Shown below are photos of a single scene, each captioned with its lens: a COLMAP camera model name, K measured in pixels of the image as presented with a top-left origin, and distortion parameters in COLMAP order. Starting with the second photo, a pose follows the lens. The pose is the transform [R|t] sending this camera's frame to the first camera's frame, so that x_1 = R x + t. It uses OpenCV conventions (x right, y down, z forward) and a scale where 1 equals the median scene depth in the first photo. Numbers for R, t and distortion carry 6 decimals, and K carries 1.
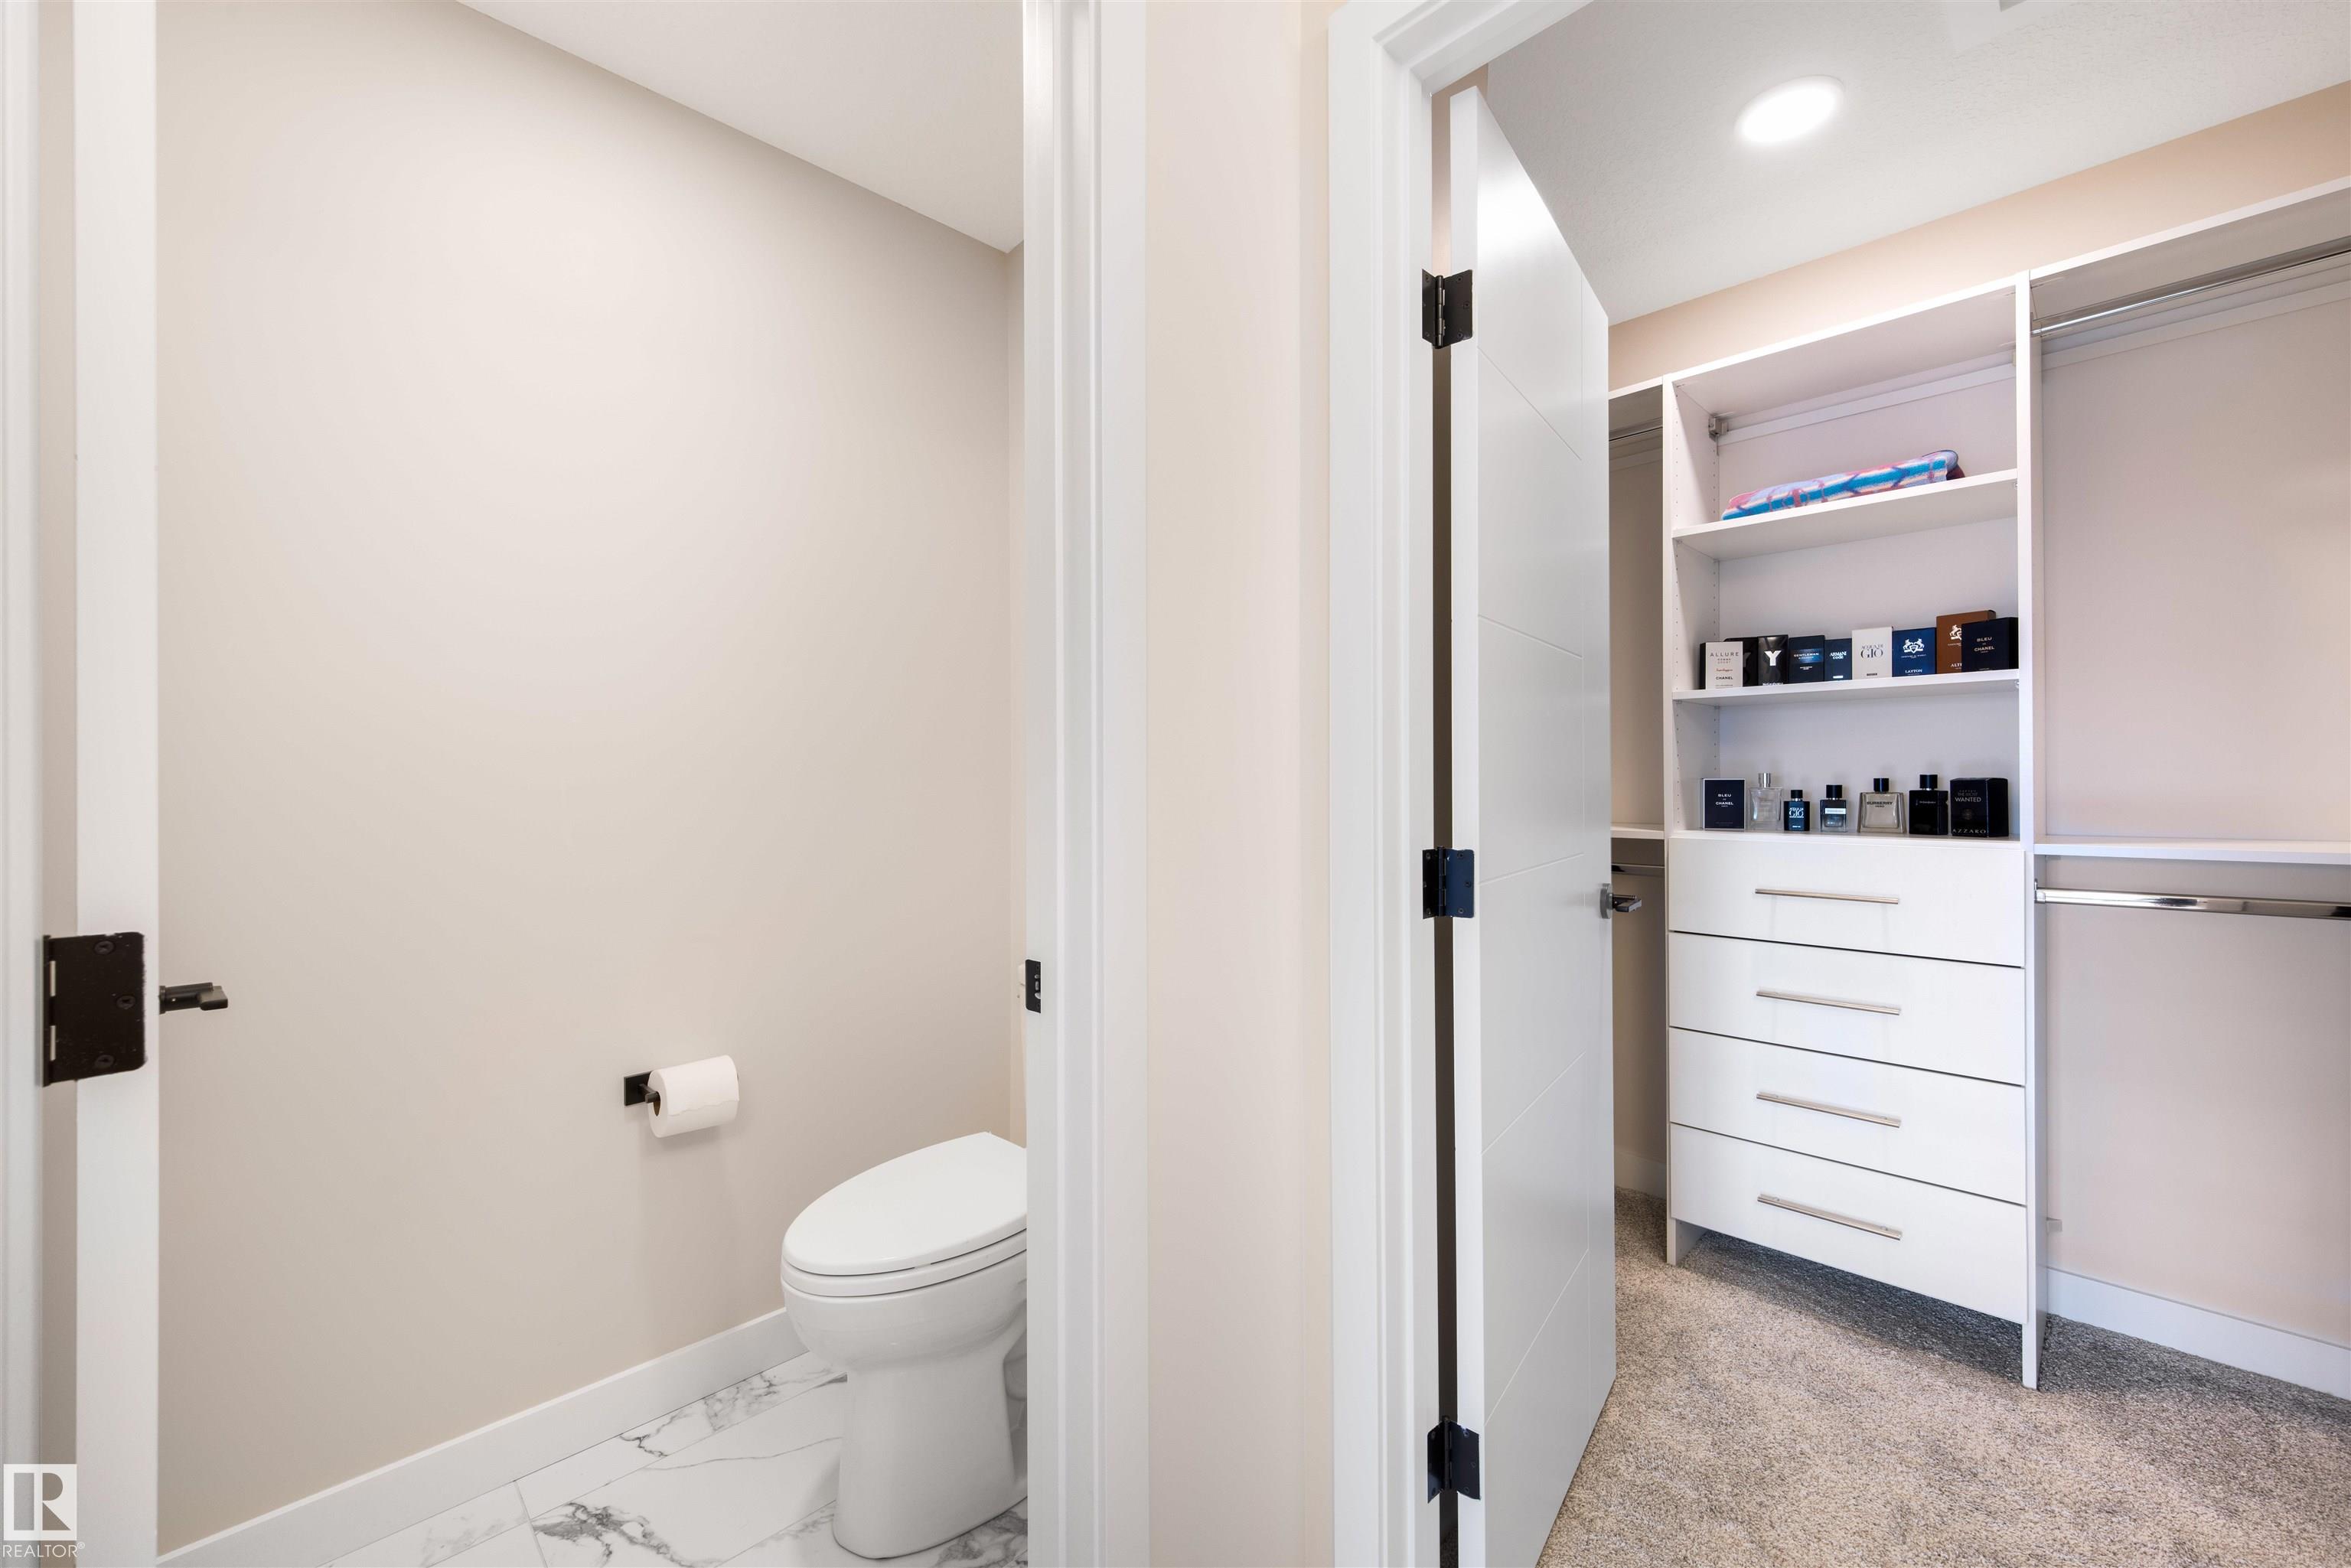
lens RADIAL K [[940.4, 0, 1181.8], [0, 940.4, 768.4], [0, 0, 1]] dist [0.002726, 0.000023]
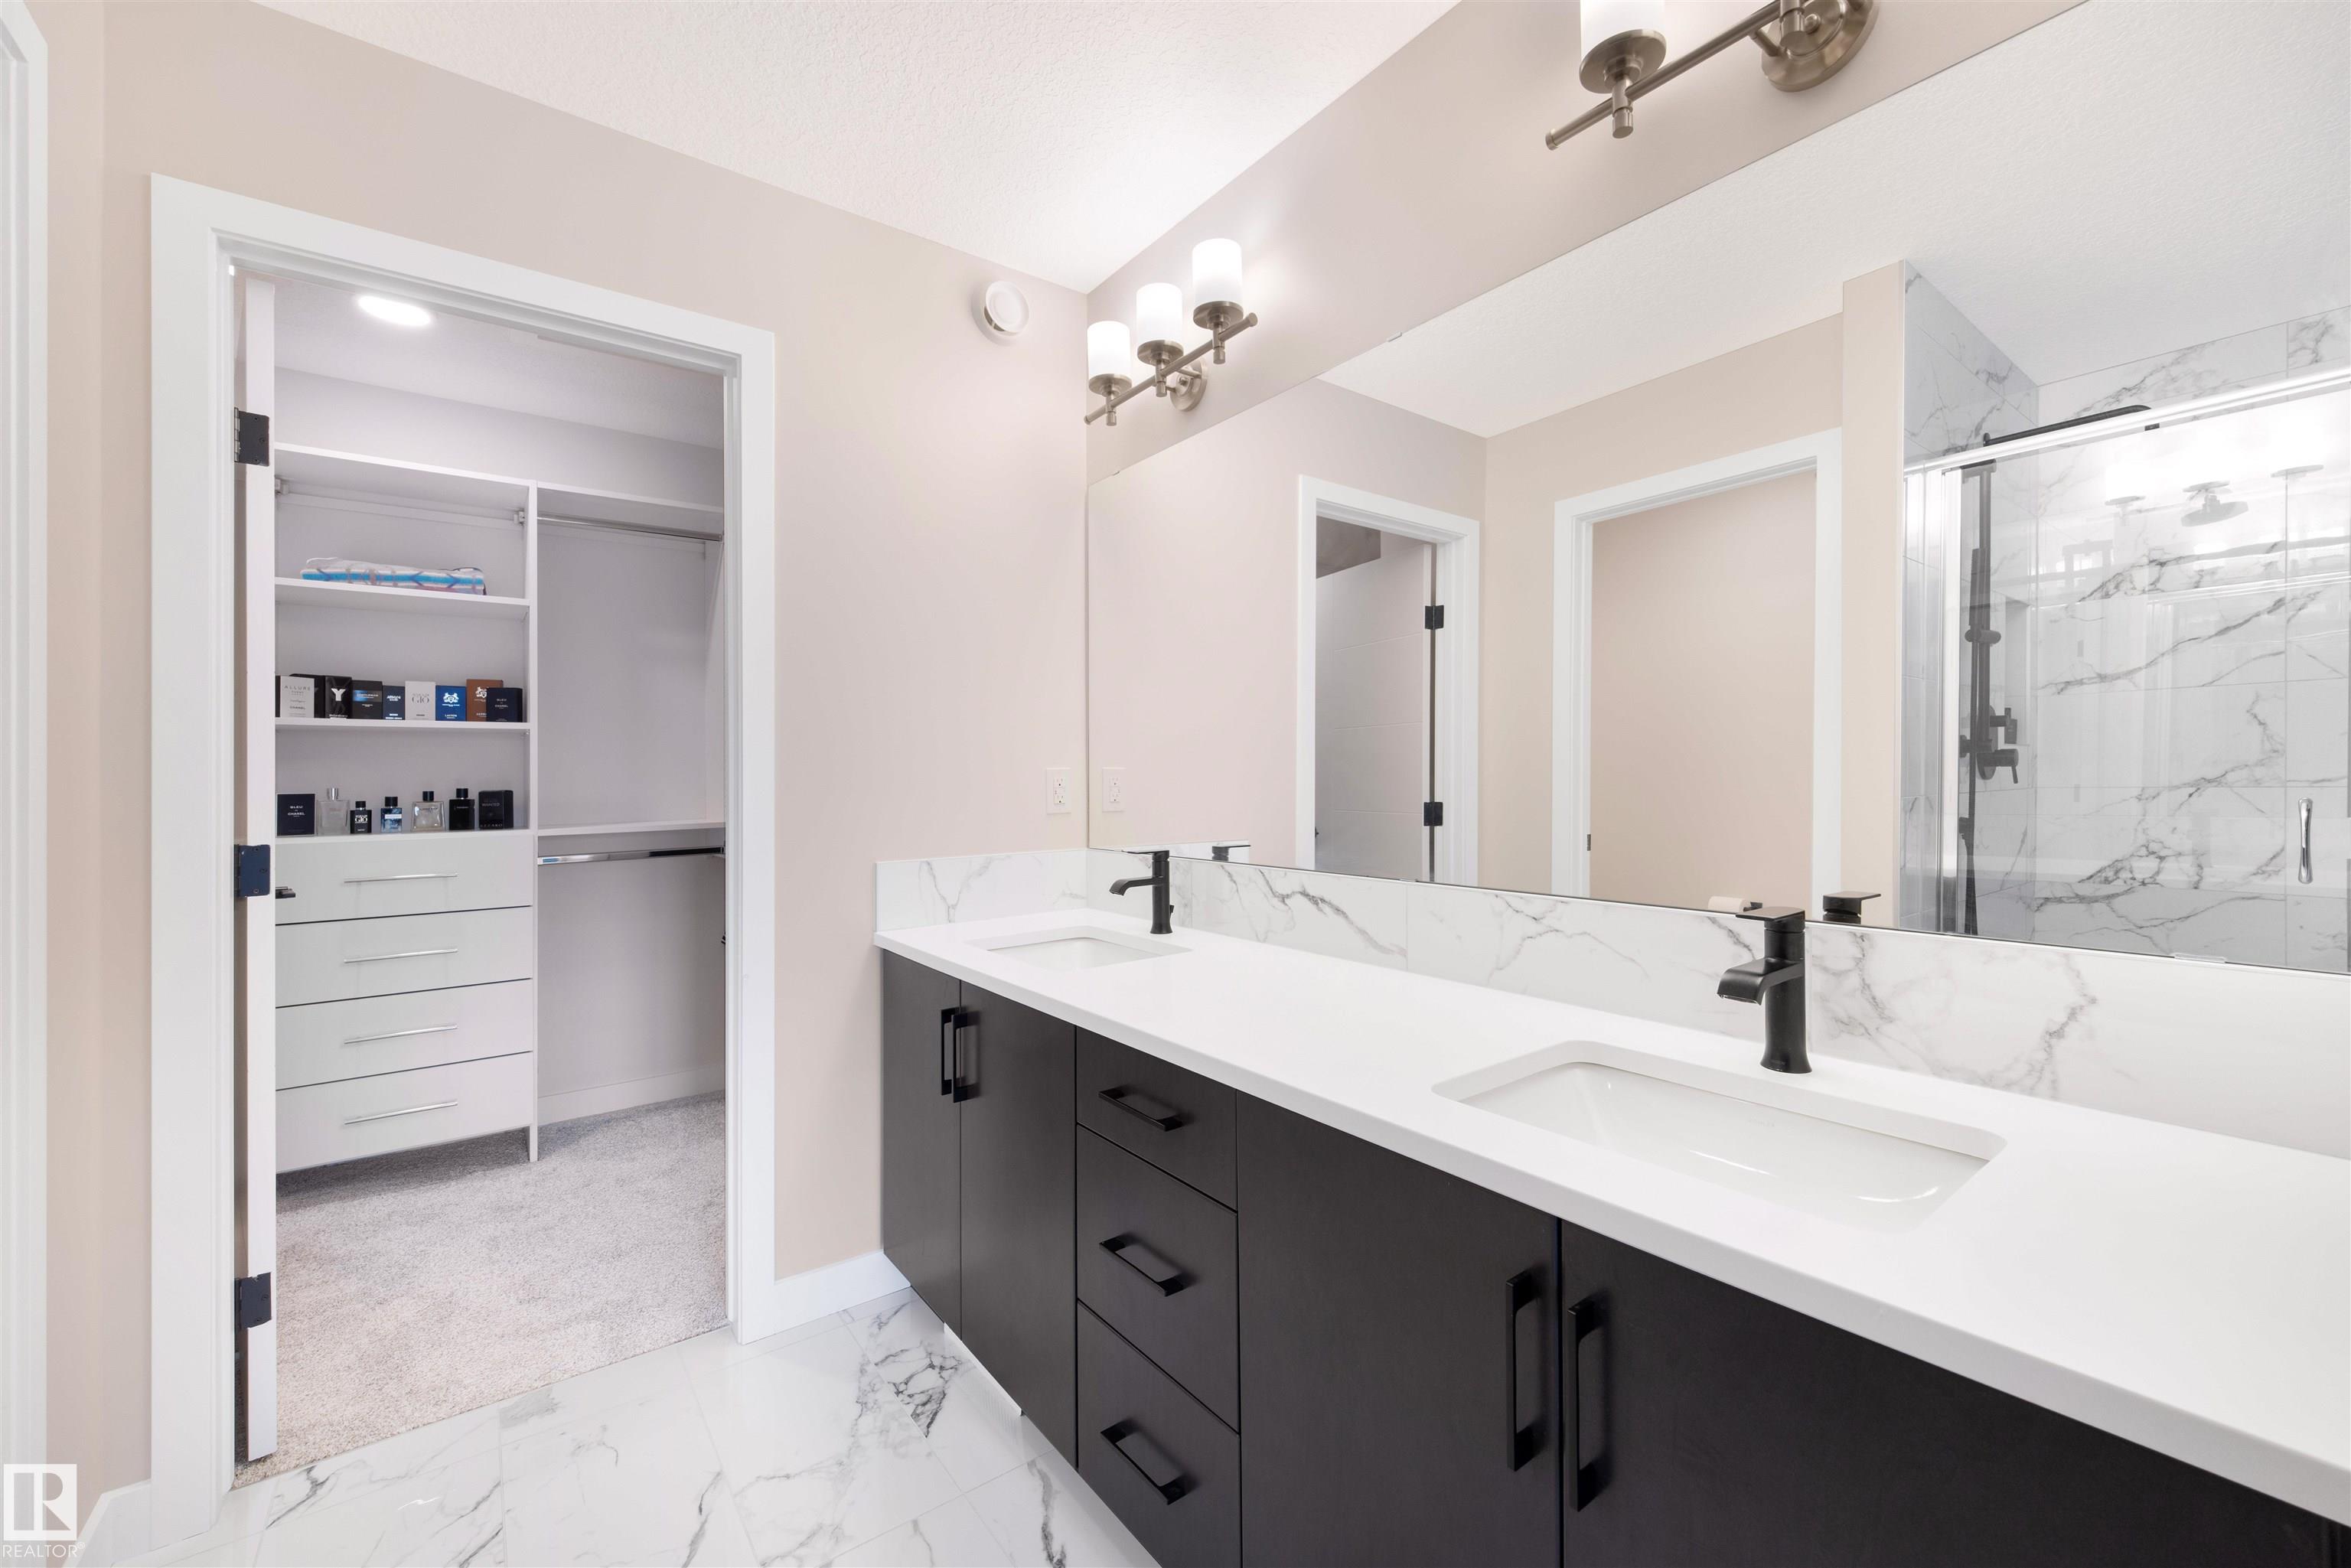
lens RADIAL K [[940.4, 0, 1180.1], [0, 940.4, 782.4], [0, 0, 1]] dist [0.002726, 0.000023]
pose [[0.123808, 0.003043, 0.992302, -0.502042], [0.001738, 0.999993, -0.003283, 0.003903], [-0.992305, 0.002132, 0.123802, -0.271410]]
